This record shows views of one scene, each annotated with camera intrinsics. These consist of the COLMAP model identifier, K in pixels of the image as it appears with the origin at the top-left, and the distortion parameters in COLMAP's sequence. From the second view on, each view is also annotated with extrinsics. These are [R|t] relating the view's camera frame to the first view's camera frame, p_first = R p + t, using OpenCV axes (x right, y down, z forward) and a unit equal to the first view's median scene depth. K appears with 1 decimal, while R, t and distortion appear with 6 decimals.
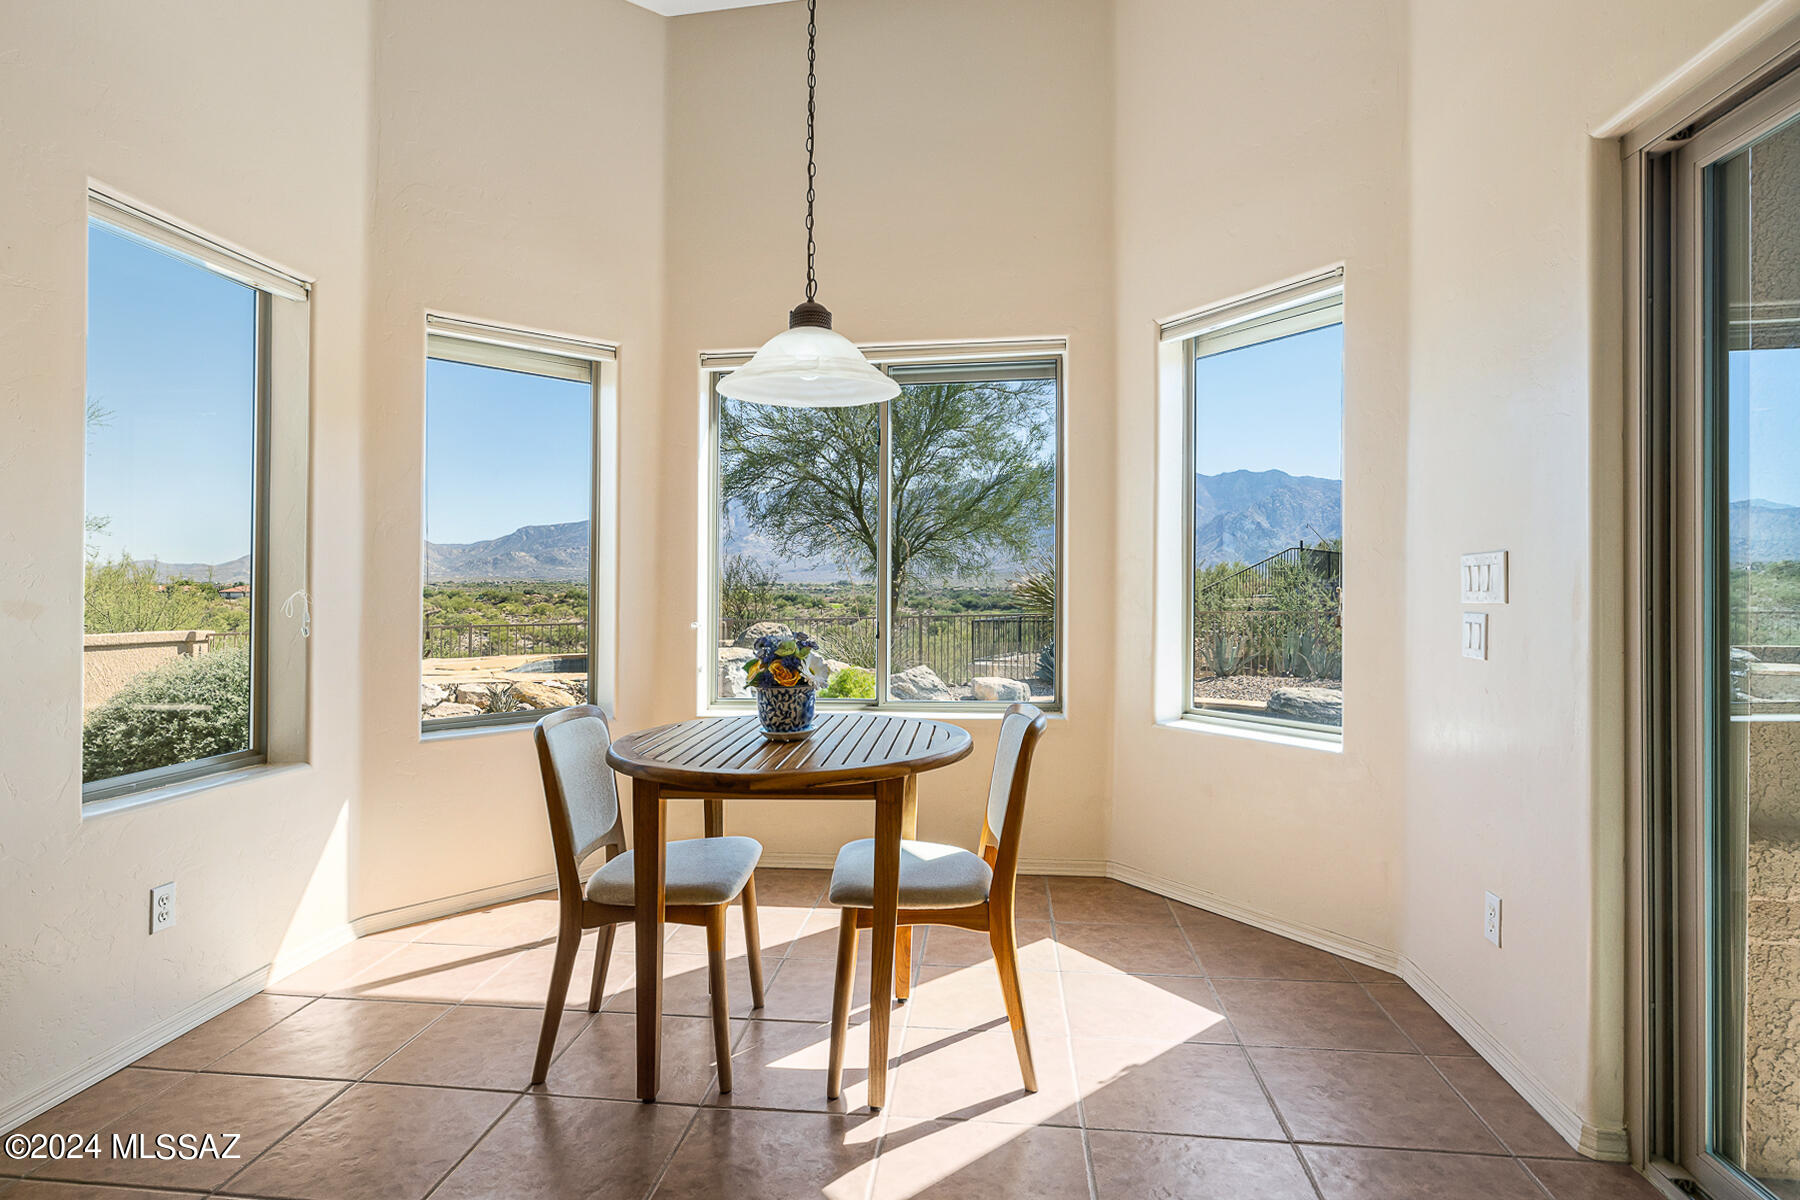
lens RADIAL K [[958.2, 0, 898.6], [0, 958.2, 582.7], [0, 0, 1]] dist [-0.001246, 0.000029]
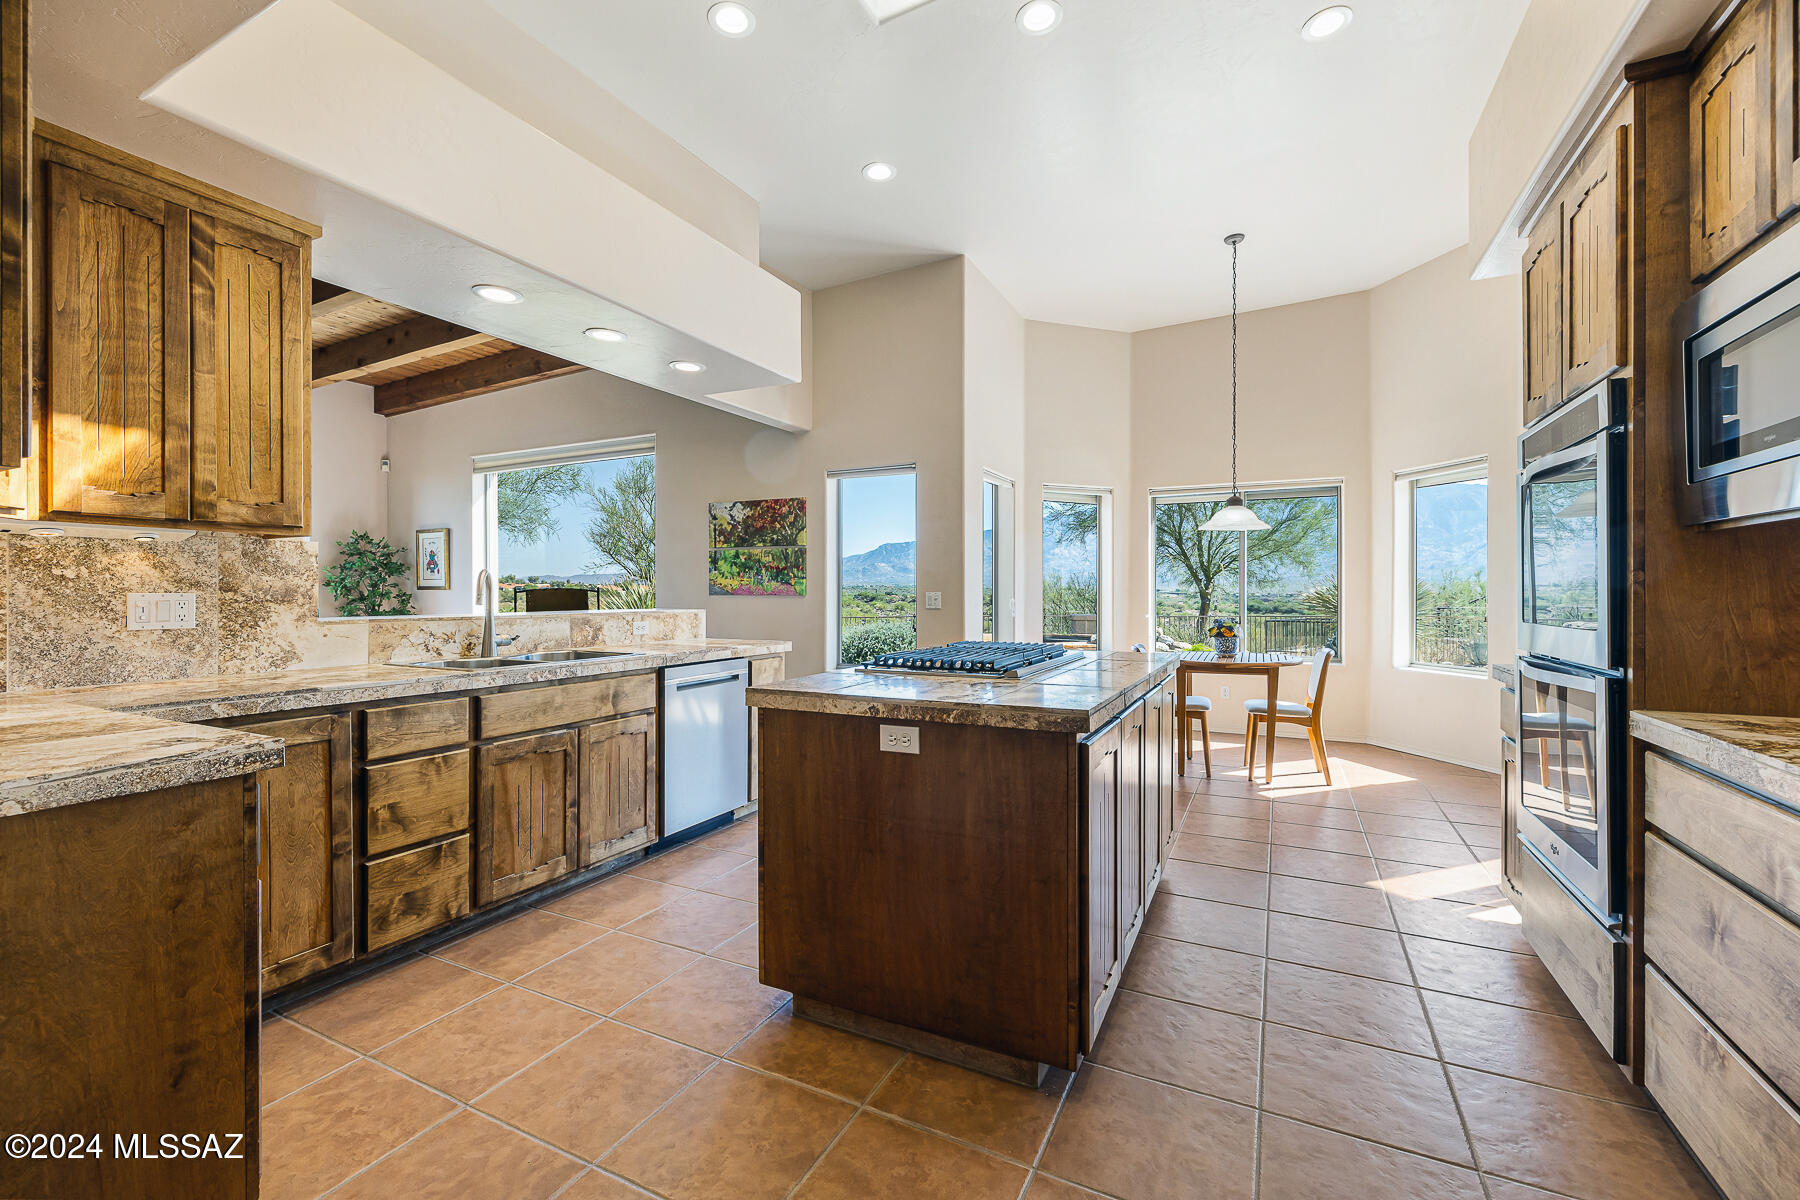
lens RADIAL K [[780.0, 0, 895.2], [0, 780.0, 572.8], [0, 0, 1]] dist [0.002121, 0.000274]
pose [[0.938633, 0.000670, -0.344918, -0.142122], [-0.007012, 0.999828, -0.017141, -0.018928], [0.344847, 0.018508, 0.938476, -0.854538]]
